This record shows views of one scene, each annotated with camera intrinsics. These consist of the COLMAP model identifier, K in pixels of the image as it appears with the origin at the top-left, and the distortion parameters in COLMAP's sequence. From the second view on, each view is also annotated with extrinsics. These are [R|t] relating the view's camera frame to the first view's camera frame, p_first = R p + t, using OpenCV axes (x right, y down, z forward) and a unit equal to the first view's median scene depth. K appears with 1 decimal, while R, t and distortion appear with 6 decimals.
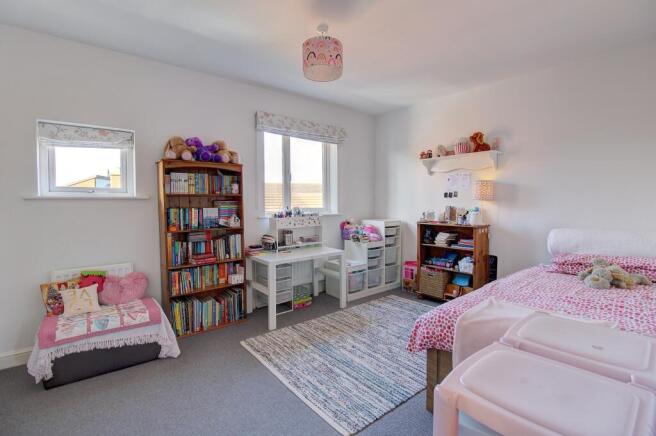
lens RADIAL K [[305.3, 0, 328.9], [0, 305.3, 212.8], [0, 0, 1]] dist [-0.009277, -0.002049]
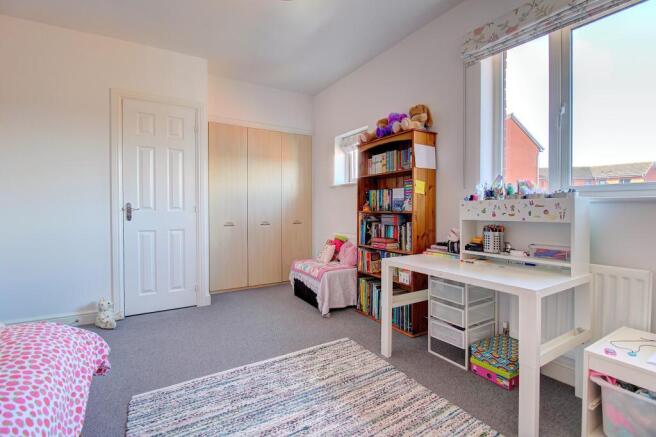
lens RADIAL K [[305.3, 0, 336.0], [0, 305.3, 211.3], [0, 0, 1]] dist [-0.009277, -0.002049]
pose [[-0.126169, 0.018872, -0.991829, 0.530391], [-0.036603, 0.999050, 0.023666, 0.038024], [0.991333, 0.039290, -0.125359, 0.979593]]
